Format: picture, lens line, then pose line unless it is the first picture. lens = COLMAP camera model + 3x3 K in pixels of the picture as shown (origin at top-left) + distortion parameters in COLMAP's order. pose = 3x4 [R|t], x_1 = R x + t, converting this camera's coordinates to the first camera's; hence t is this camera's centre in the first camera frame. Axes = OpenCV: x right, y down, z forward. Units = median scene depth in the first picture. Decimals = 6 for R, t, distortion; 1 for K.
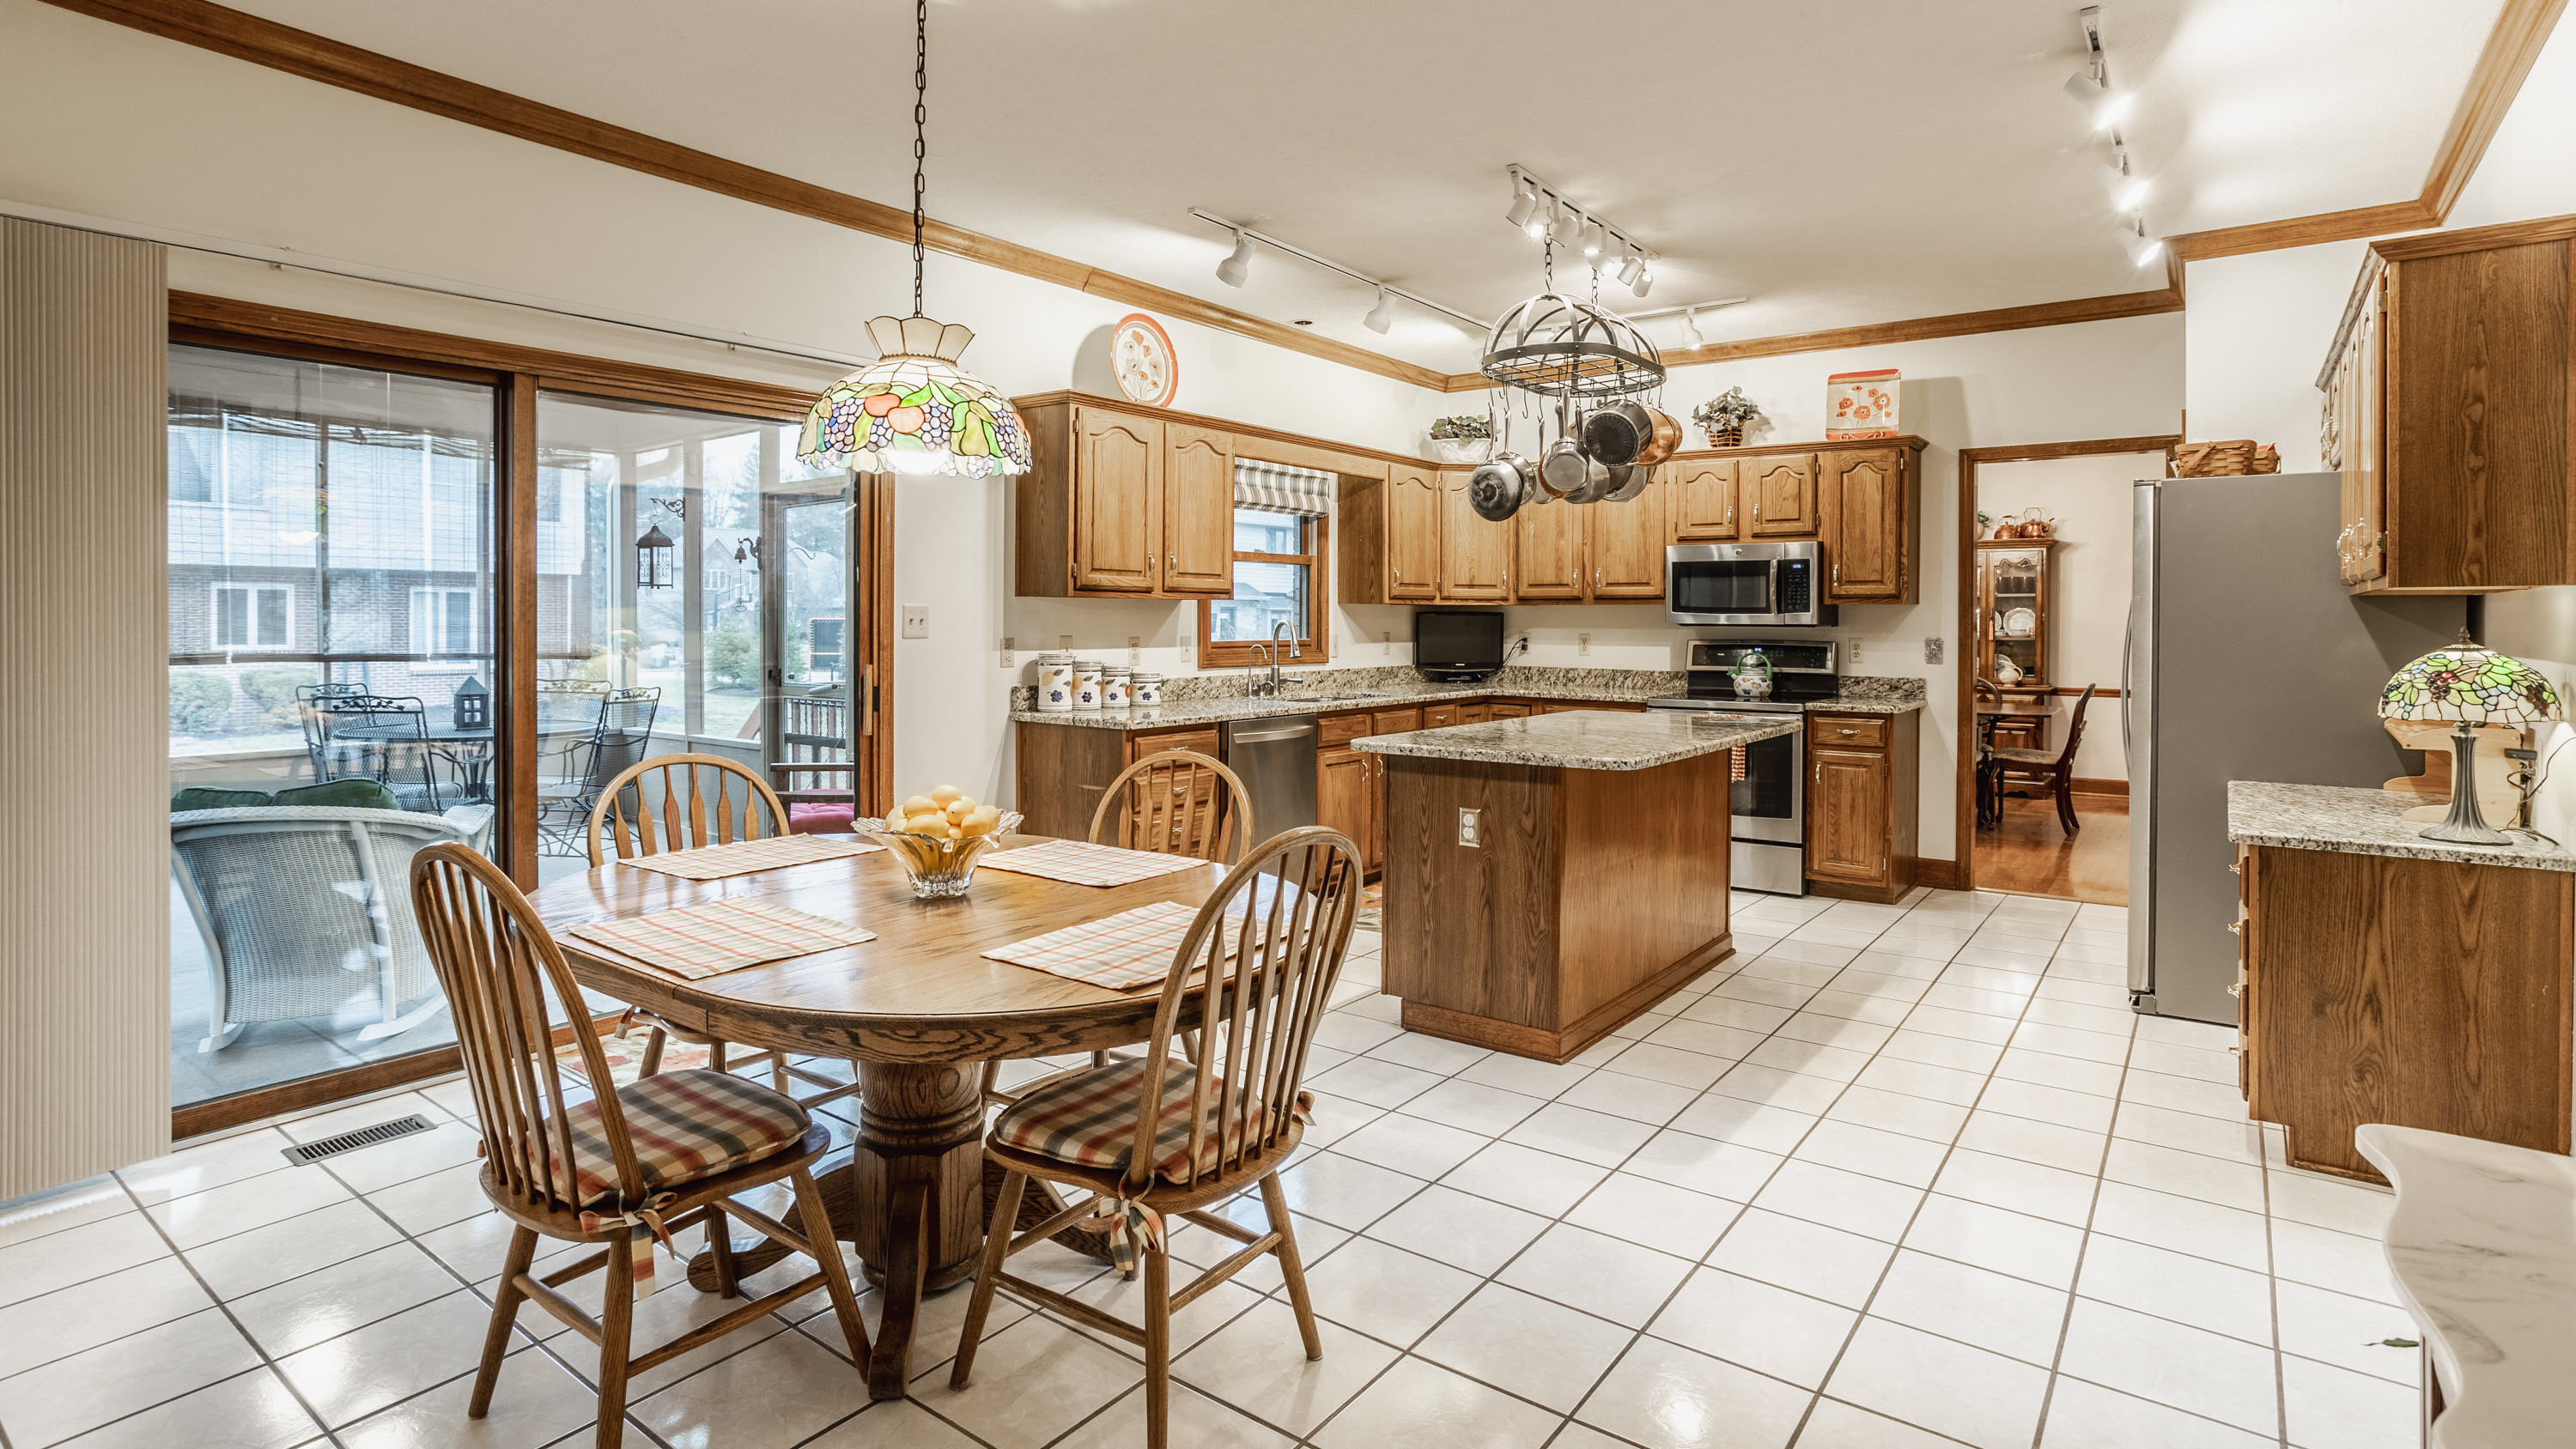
lens RADIAL K [[1253.3, 0, 1287.6], [0, 1253.3, 633.8], [0, 0, 1]] dist [-0.066302, -0.000954]
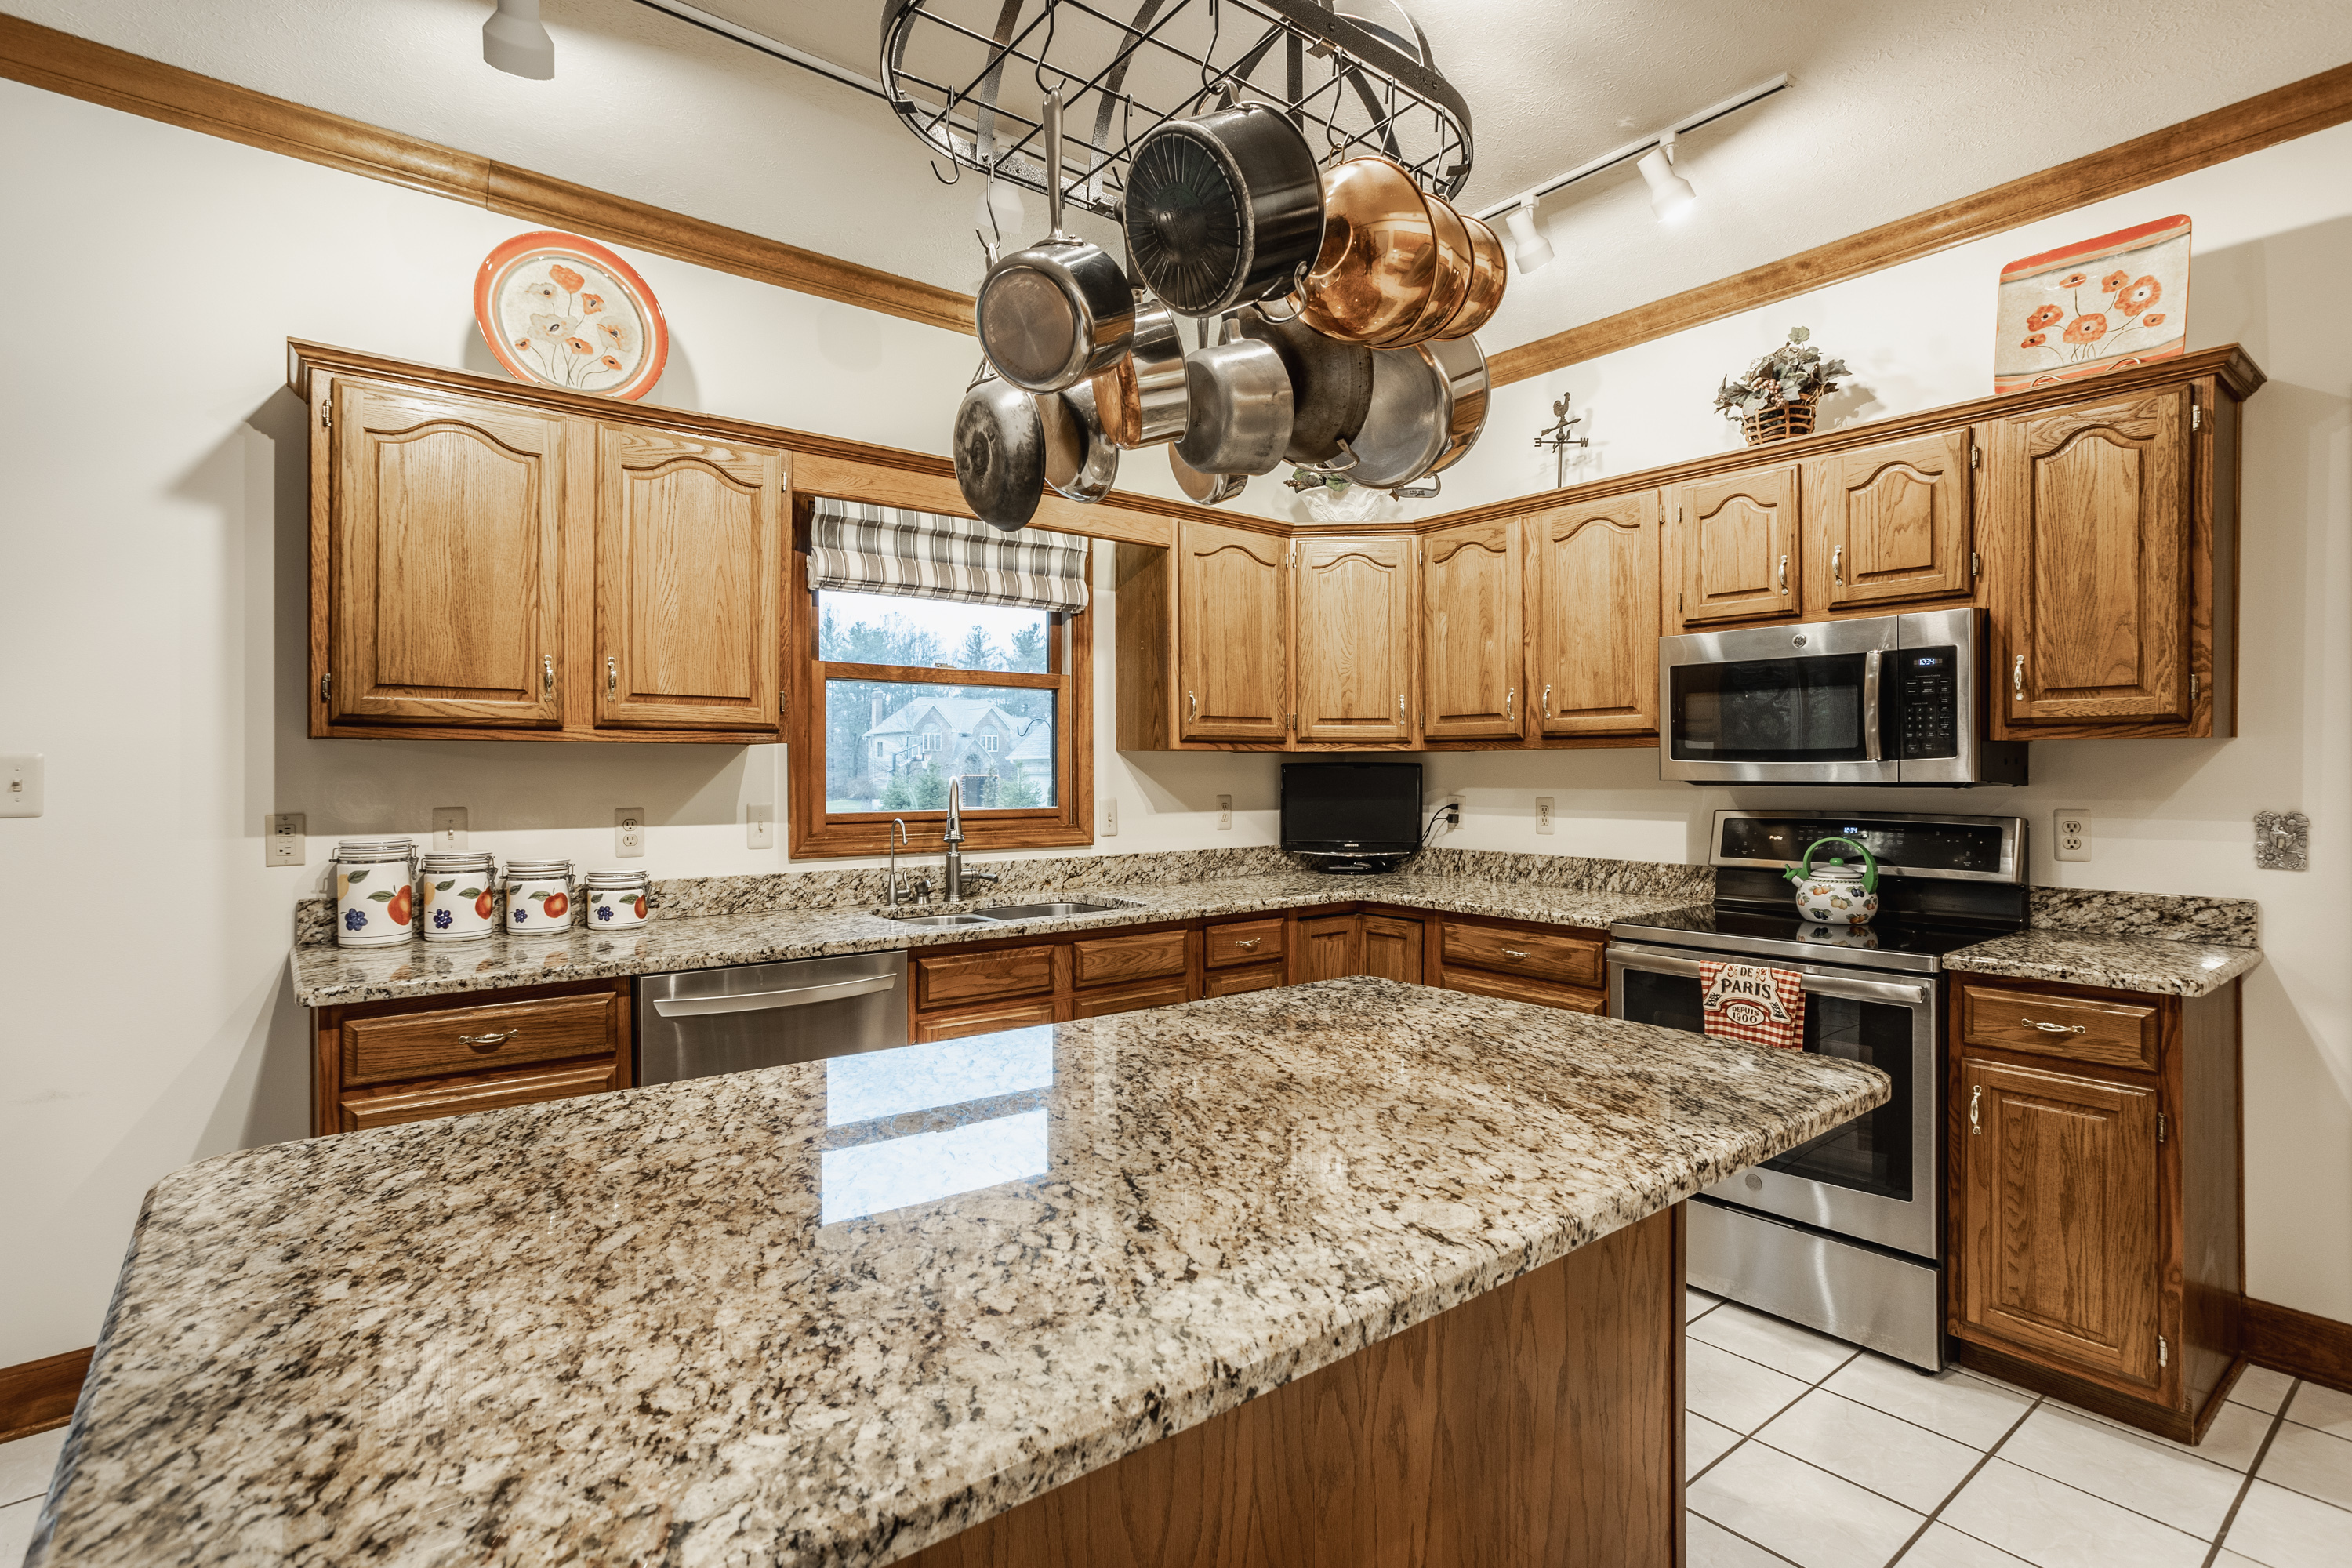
lens RADIAL K [[1141.9, 0, 1158.6], [0, 1141.9, 776.9], [0, 0, 1]] dist [-0.026453, 0.011932]
pose [[0.969269, -0.003711, -0.245976, 0.225831], [0.001636, 0.999961, -0.008639, -0.006442], [0.245998, 0.007971, 0.969237, 0.492216]]
